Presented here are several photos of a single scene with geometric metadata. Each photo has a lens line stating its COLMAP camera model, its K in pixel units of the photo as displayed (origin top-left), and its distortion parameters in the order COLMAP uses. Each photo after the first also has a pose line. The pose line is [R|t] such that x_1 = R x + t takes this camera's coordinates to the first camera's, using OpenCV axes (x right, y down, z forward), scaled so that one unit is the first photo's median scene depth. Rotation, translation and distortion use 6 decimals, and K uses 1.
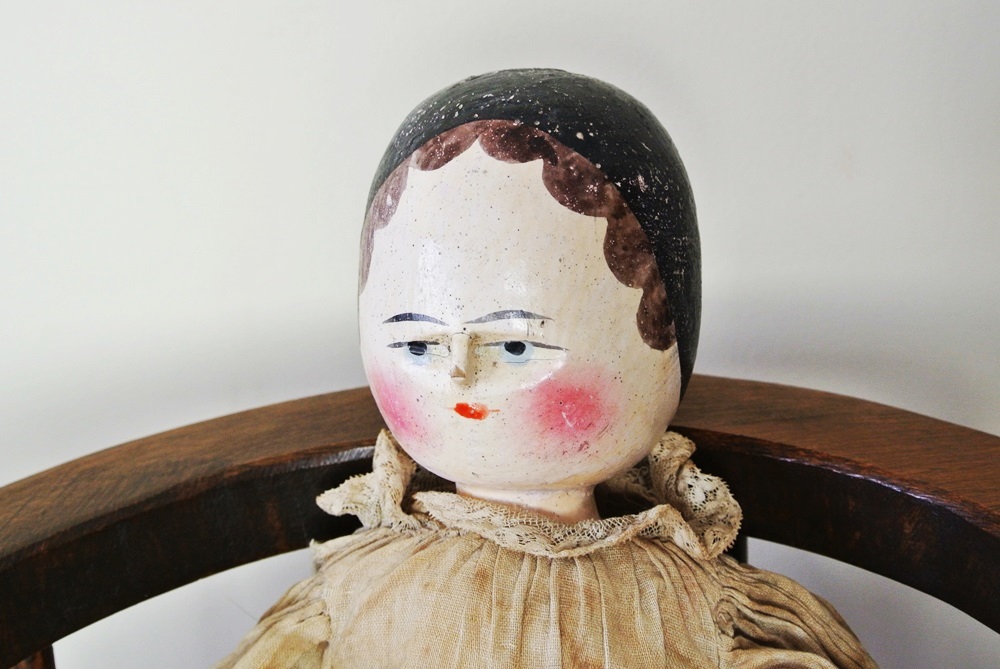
lens RADIAL K [[1422.6, 0, 500.0], [0, 1422.6, 334.5], [0, 0, 1]] dist [-0.050928, -0.010661]
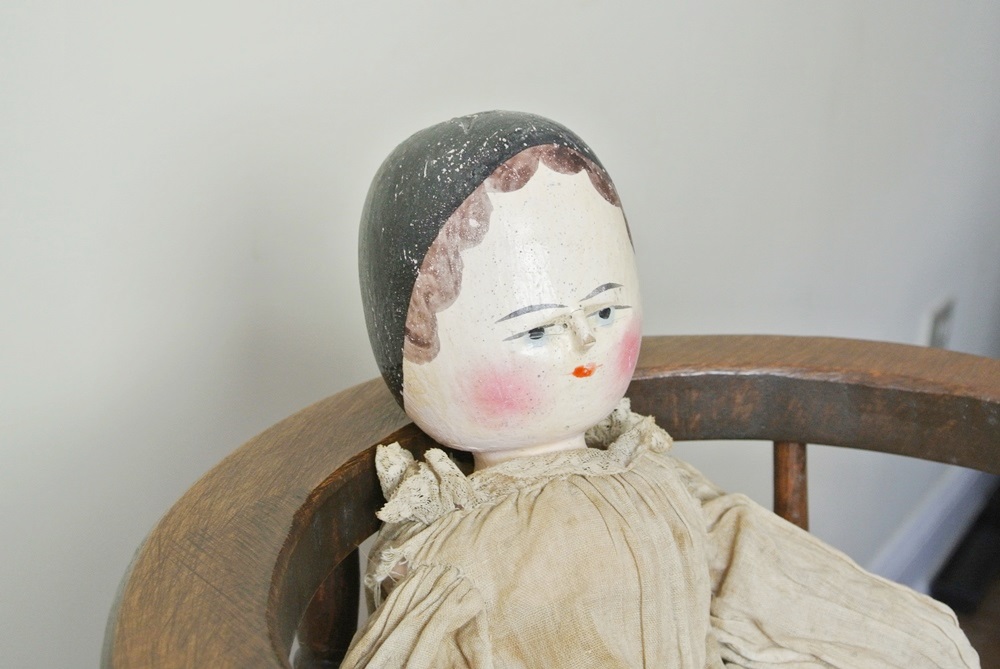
lens RADIAL K [[1422.6, 0, 500.0], [0, 1422.6, 334.5], [0, 0, 1]] dist [-0.050928, -0.010661]
pose [[0.679018, -0.202624, 0.705605, -0.956556], [0.249589, 0.967618, 0.037680, -0.044107], [-0.690391, 0.150527, 0.707603, 0.150445]]
